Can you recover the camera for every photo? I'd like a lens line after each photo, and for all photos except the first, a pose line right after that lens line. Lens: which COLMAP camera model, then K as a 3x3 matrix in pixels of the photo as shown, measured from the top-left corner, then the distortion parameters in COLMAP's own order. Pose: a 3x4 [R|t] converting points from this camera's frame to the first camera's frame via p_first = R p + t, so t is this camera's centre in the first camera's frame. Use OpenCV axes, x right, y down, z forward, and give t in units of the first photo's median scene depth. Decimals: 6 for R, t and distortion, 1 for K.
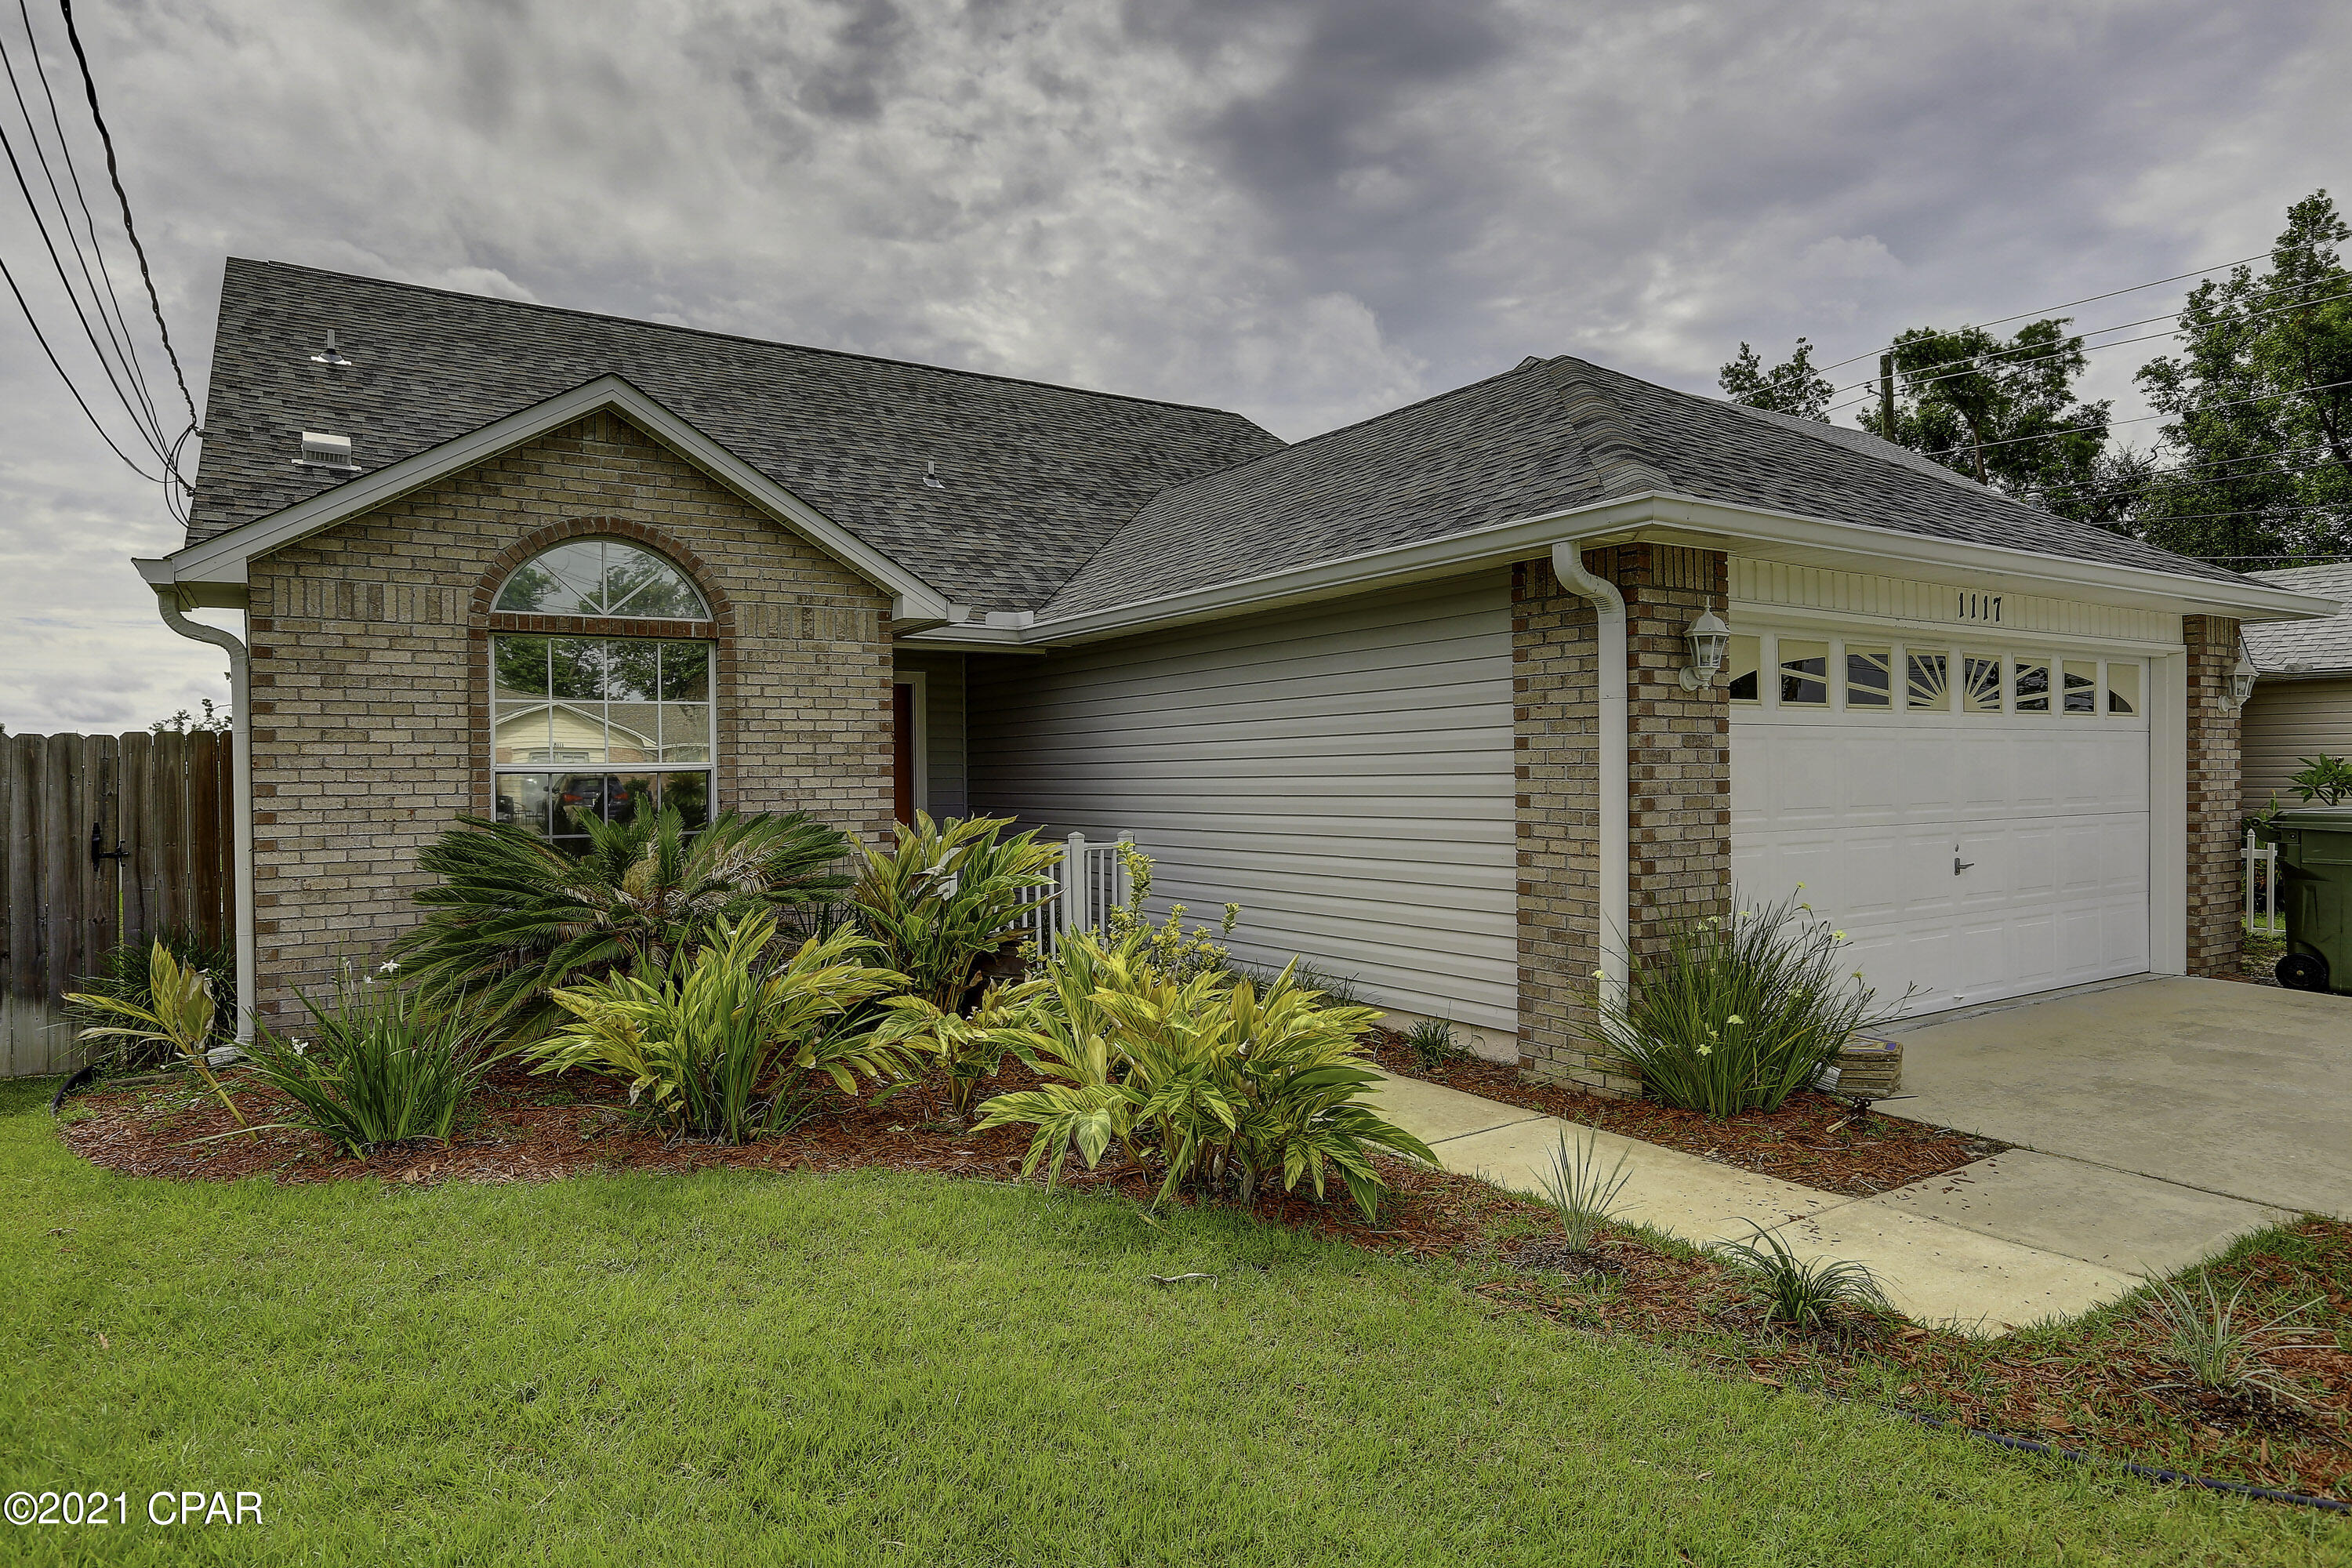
lens RADIAL K [[1395.5, 0, 1179.9], [0, 1395.5, 790.8], [0, 0, 1]] dist [-0.008768, 0.003141]
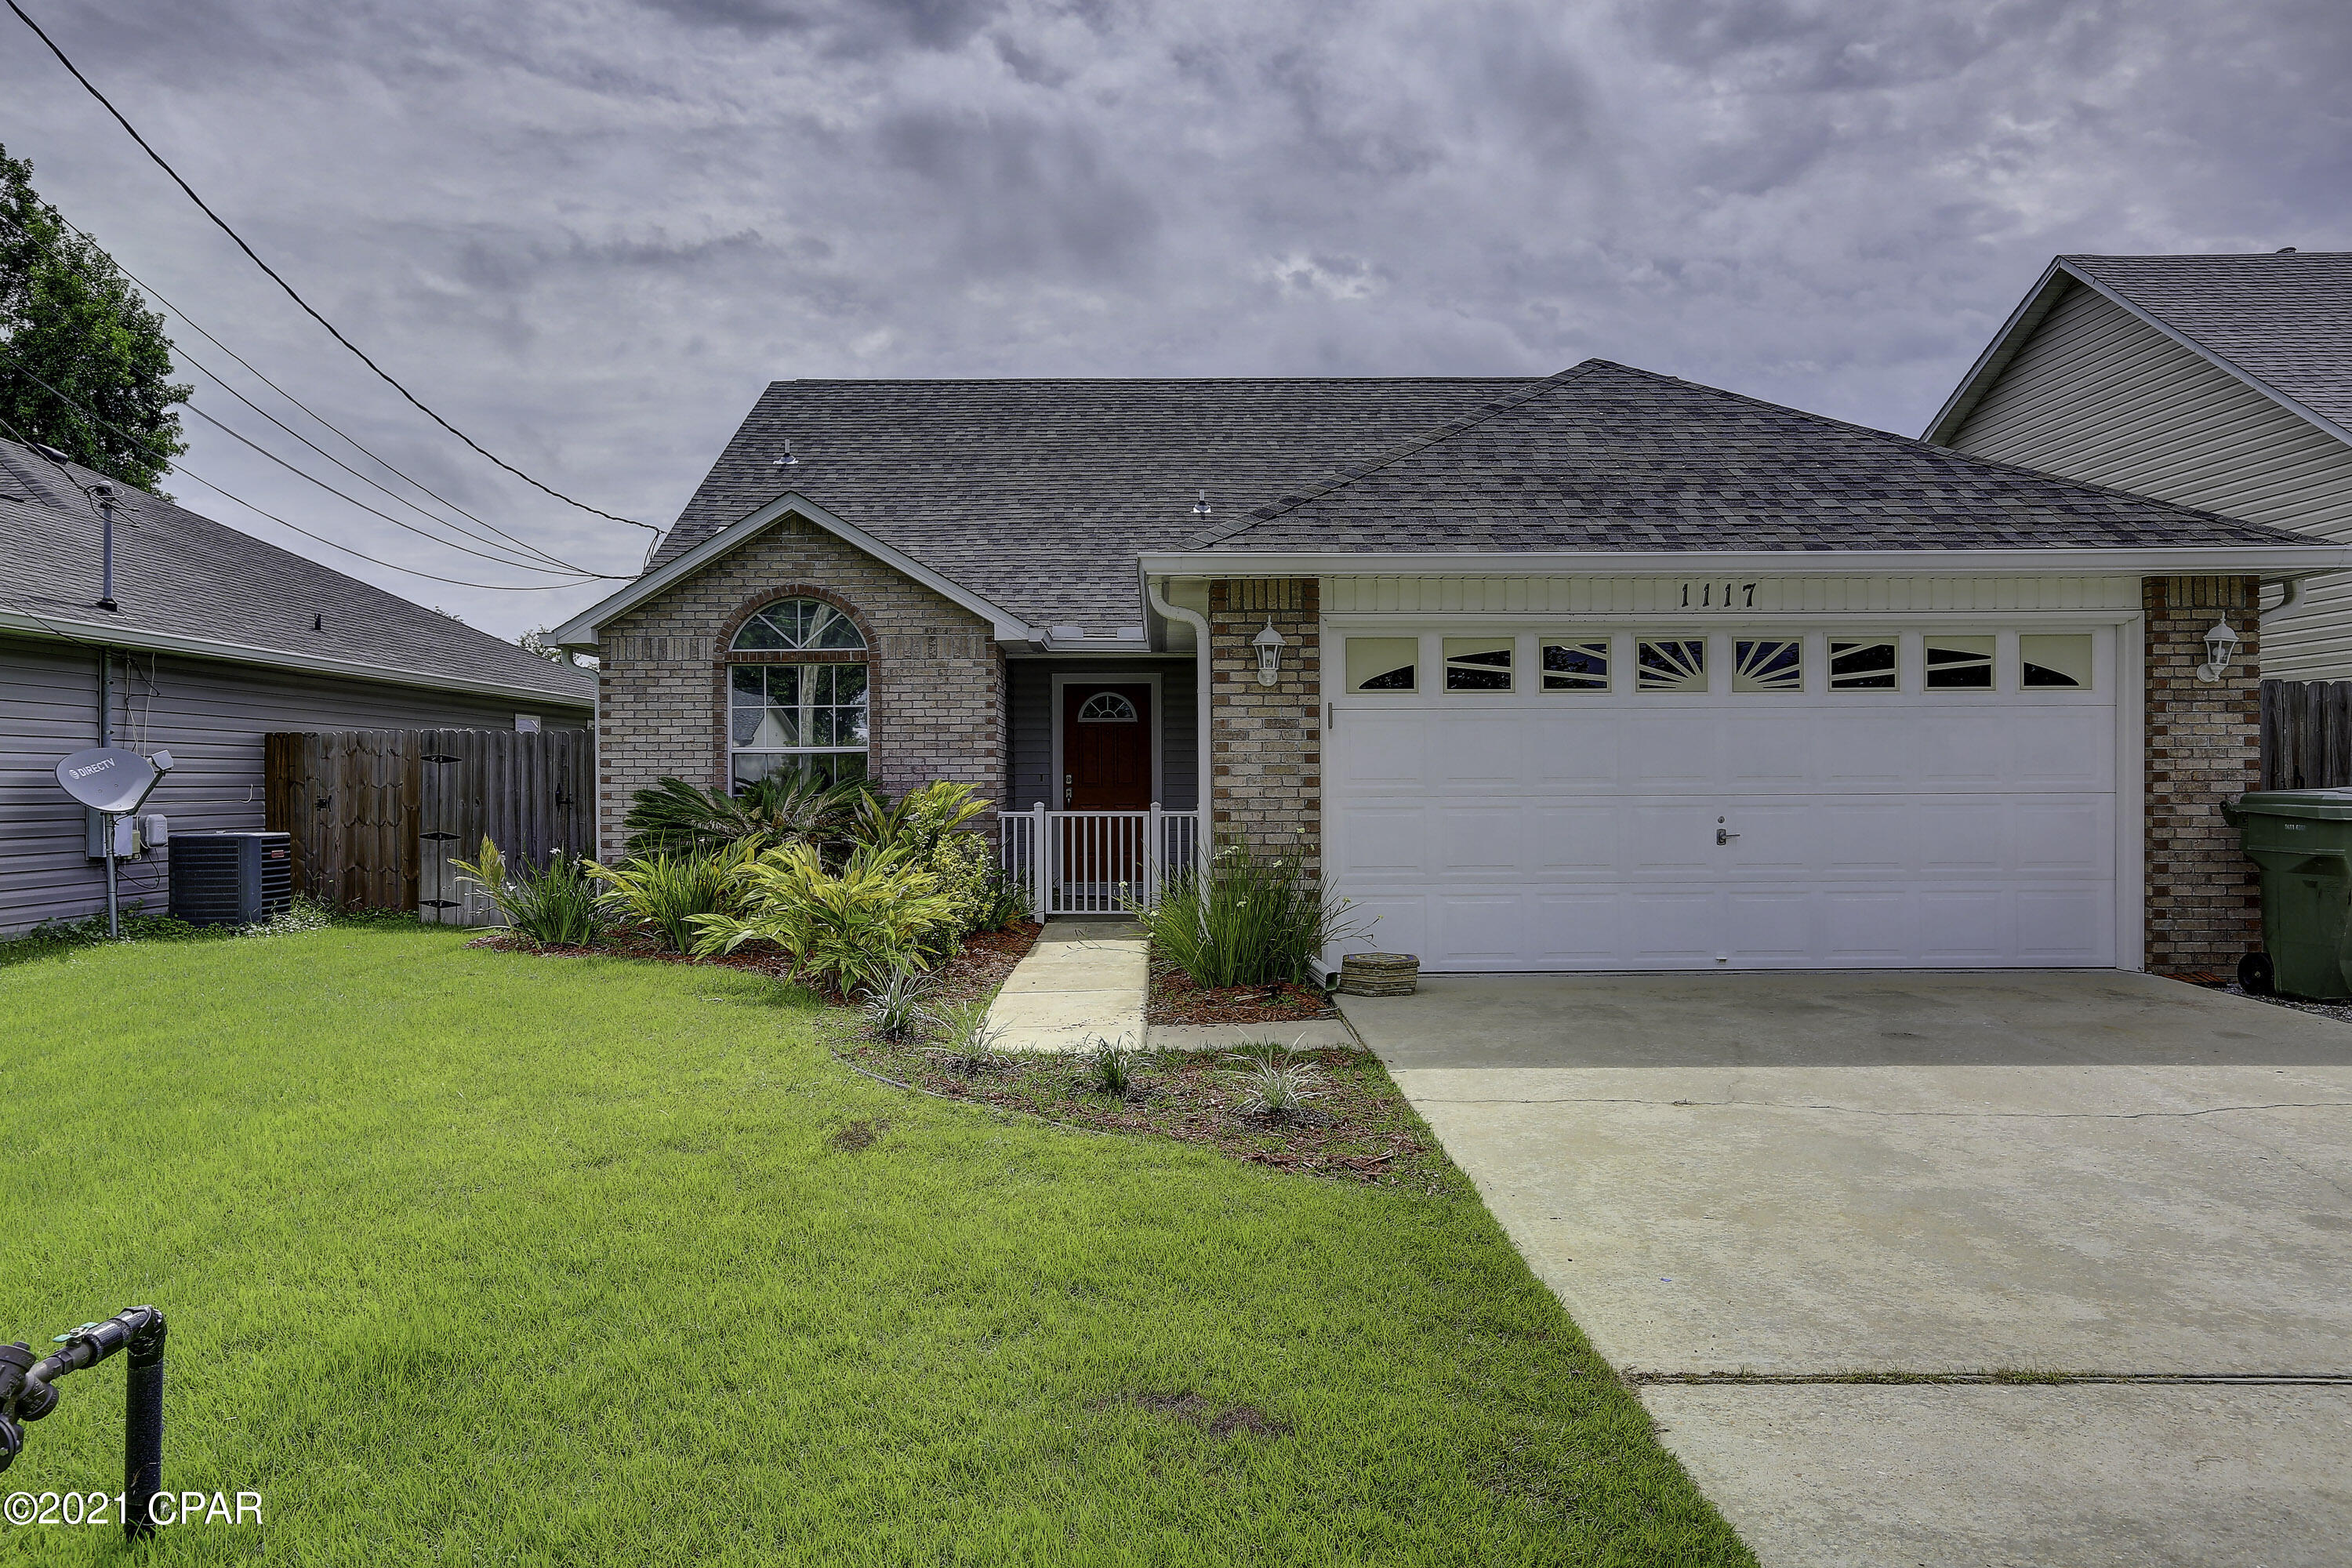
lens RADIAL K [[1721.3, 0, 1166.1], [0, 1721.3, 790.7], [0, 0, 1]] dist [0.008209, 0.018347]
pose [[0.841068, 0.007868, -0.540873, 0.973226], [-0.009636, 0.999953, -0.000437, 0.025180], [0.540844, 0.005580, 0.841104, -0.366606]]
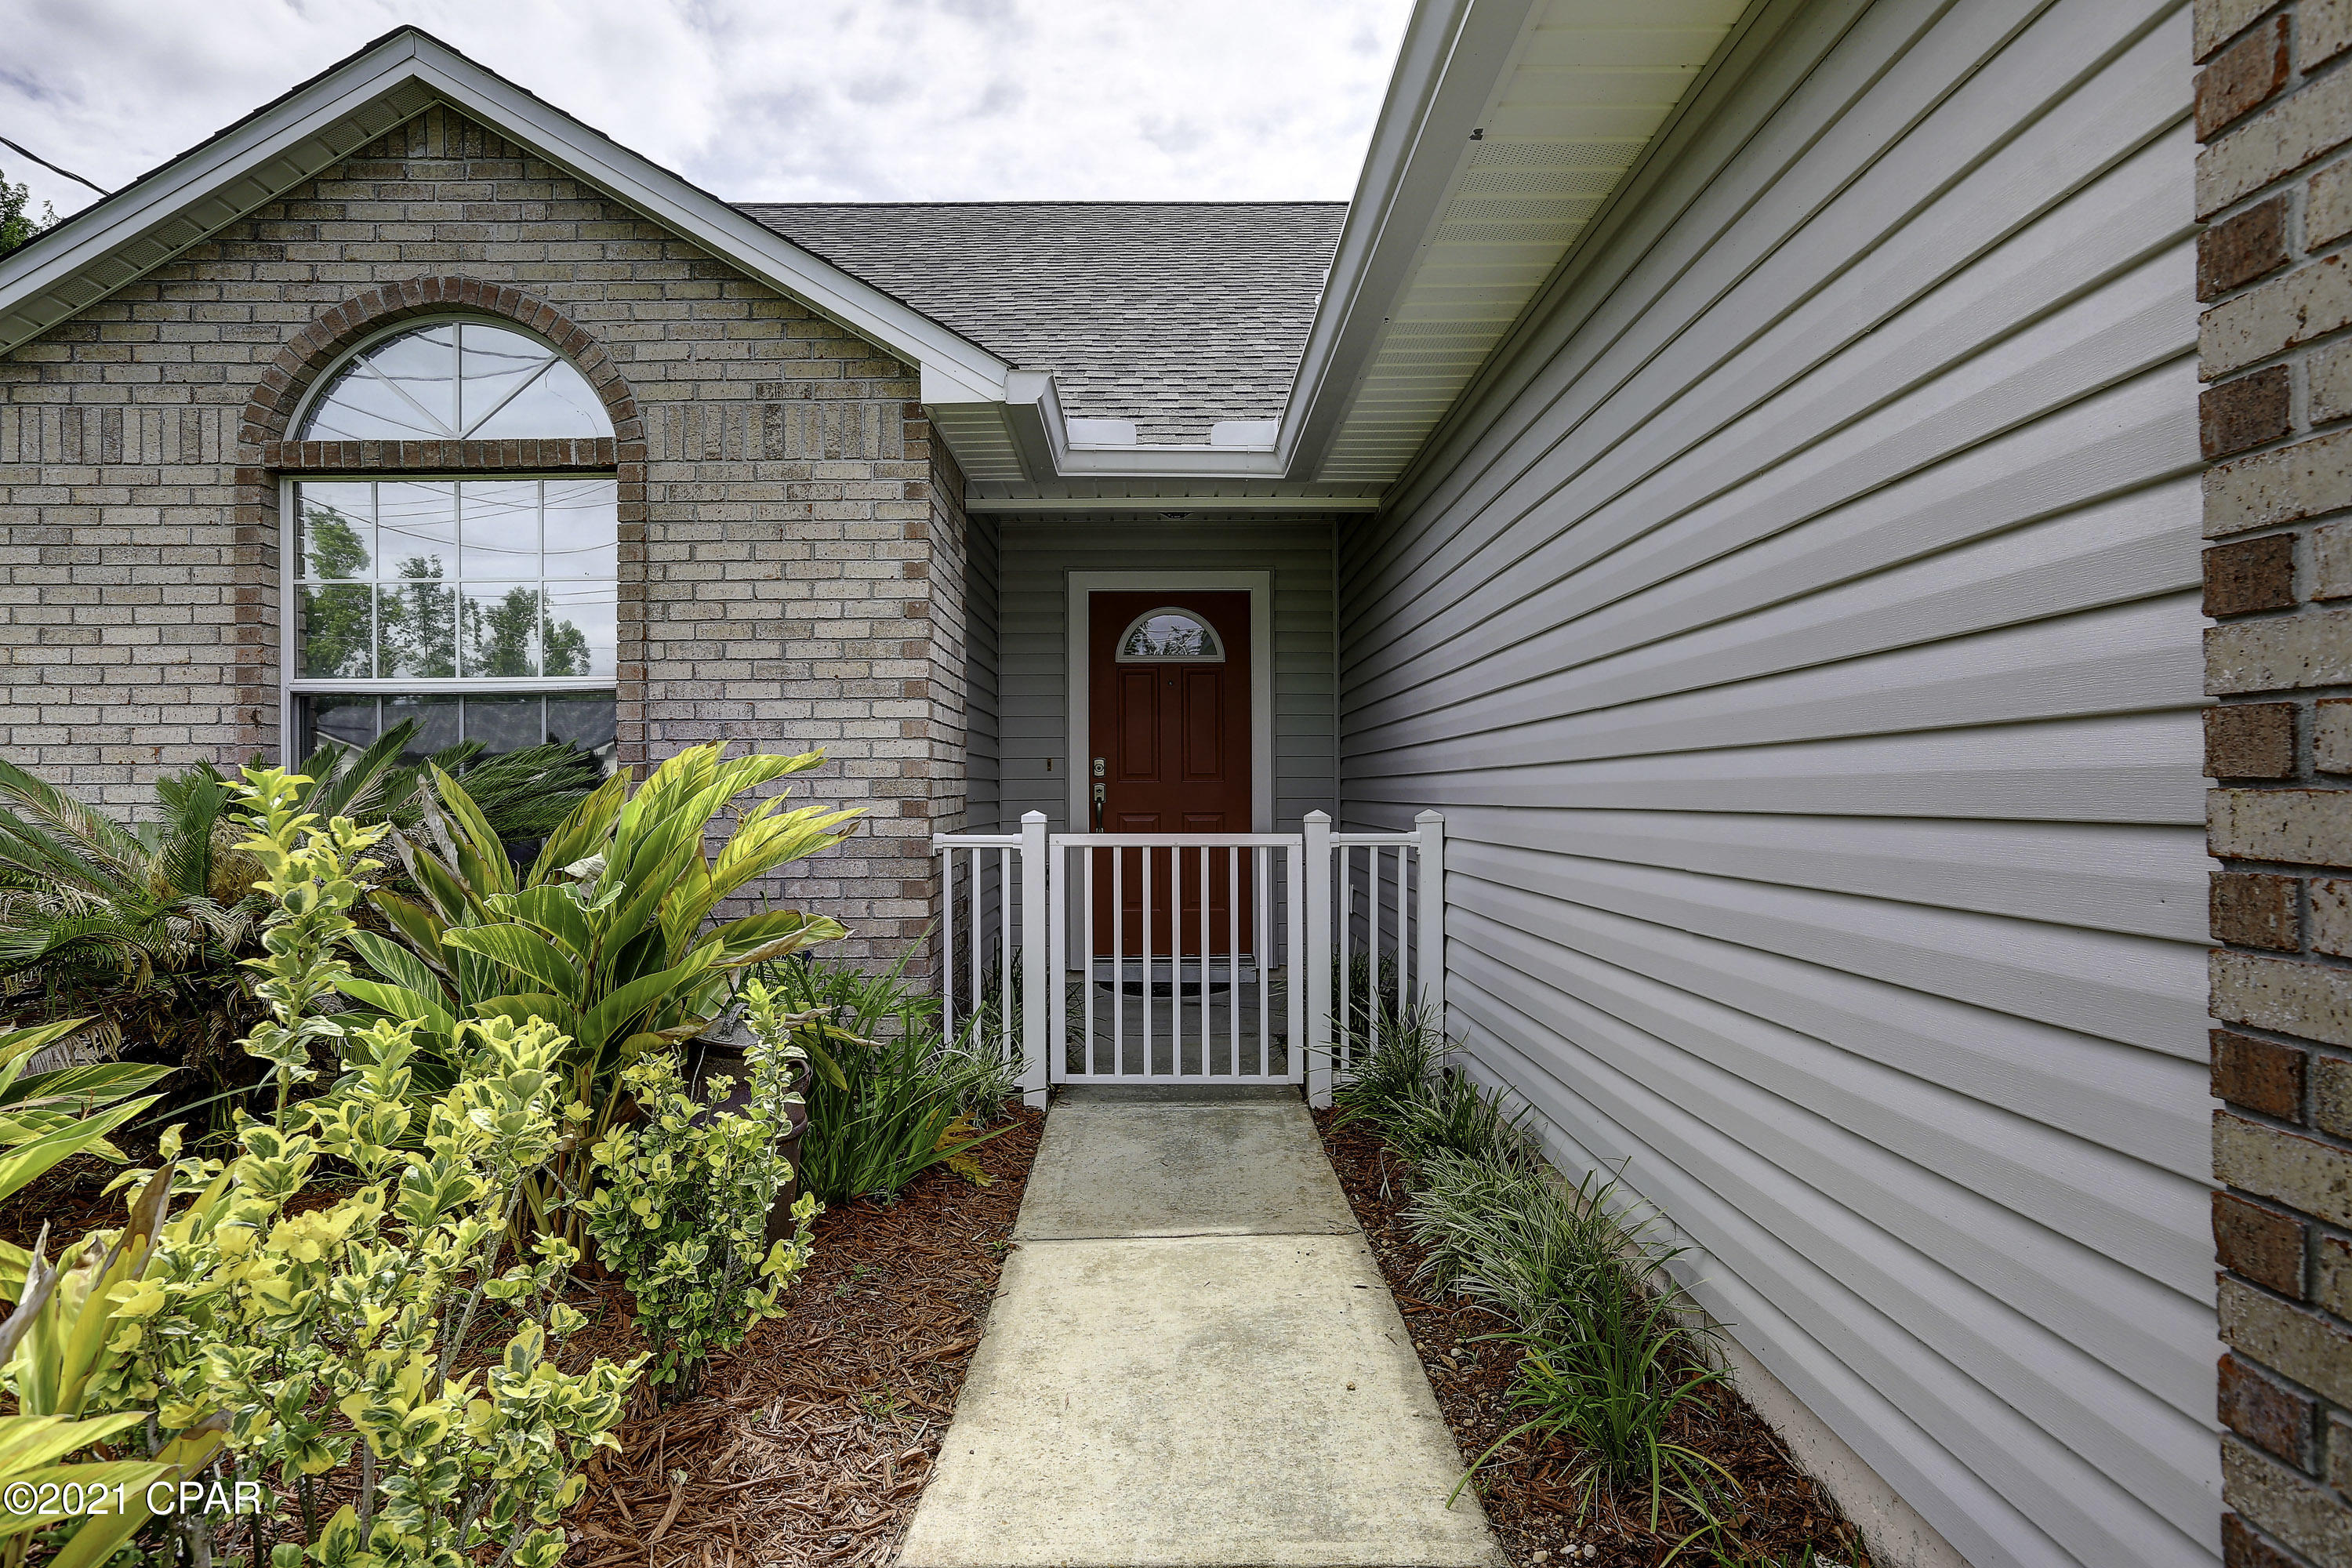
lens RADIAL K [[1392.6, 0, 1153.1], [0, 1392.6, 776.1], [0, 0, 1]] dist [-0.001496, 0.010099]
pose [[0.836224, -0.001890, -0.548385, 0.198250], [-0.009475, 0.999795, -0.017895, 0.033810], [0.548306, 0.020160, 0.836035, 0.685530]]
